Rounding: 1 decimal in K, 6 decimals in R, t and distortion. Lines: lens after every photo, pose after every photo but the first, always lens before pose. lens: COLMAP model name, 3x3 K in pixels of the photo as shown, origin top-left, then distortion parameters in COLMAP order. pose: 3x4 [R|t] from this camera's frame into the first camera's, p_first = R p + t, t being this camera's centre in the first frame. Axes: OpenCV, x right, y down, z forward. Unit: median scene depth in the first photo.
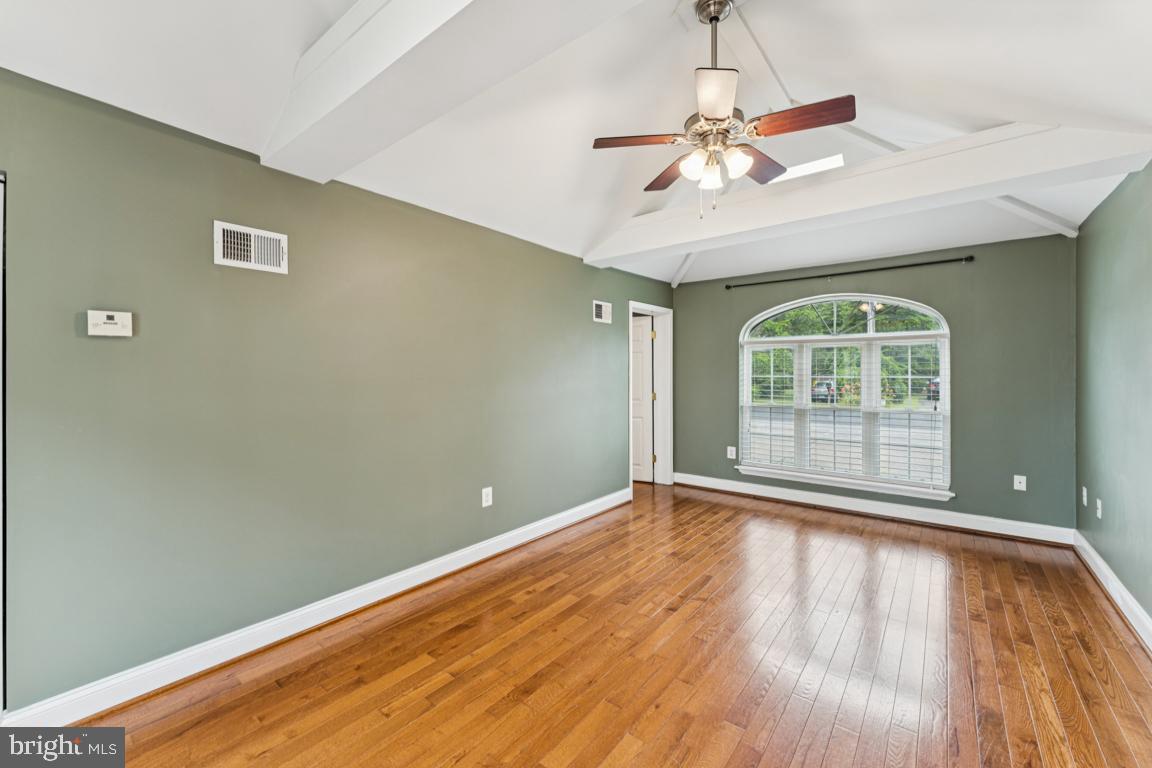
lens RADIAL K [[462.3, 0, 572.0], [0, 462.3, 385.4], [0, 0, 1]] dist [0.001011, 0.000038]
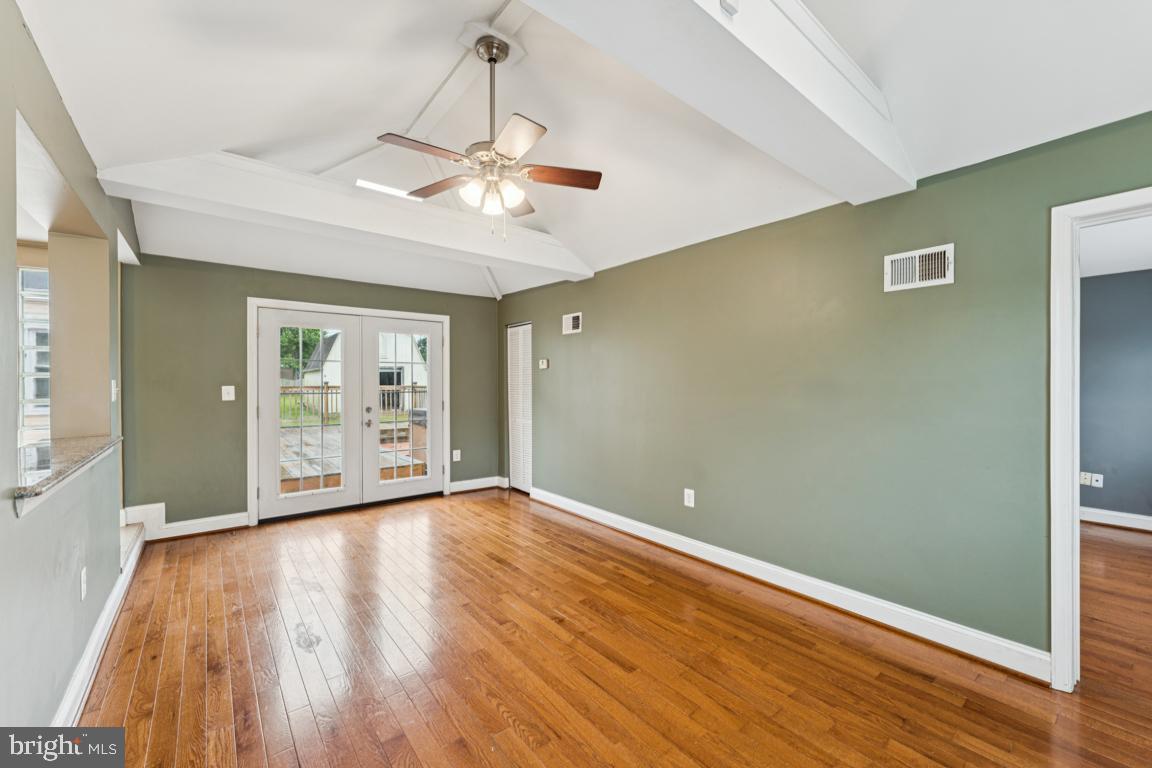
lens RADIAL K [[455.0, 0, 572.2], [0, 455.0, 388.3], [0, 0, 1]] dist [-0.001299, -0.000160]
pose [[-0.222316, -0.007623, -0.974945, 1.074486], [-0.042371, 0.999100, 0.001850, 0.000435], [0.974053, 0.041720, -0.222439, 1.153453]]
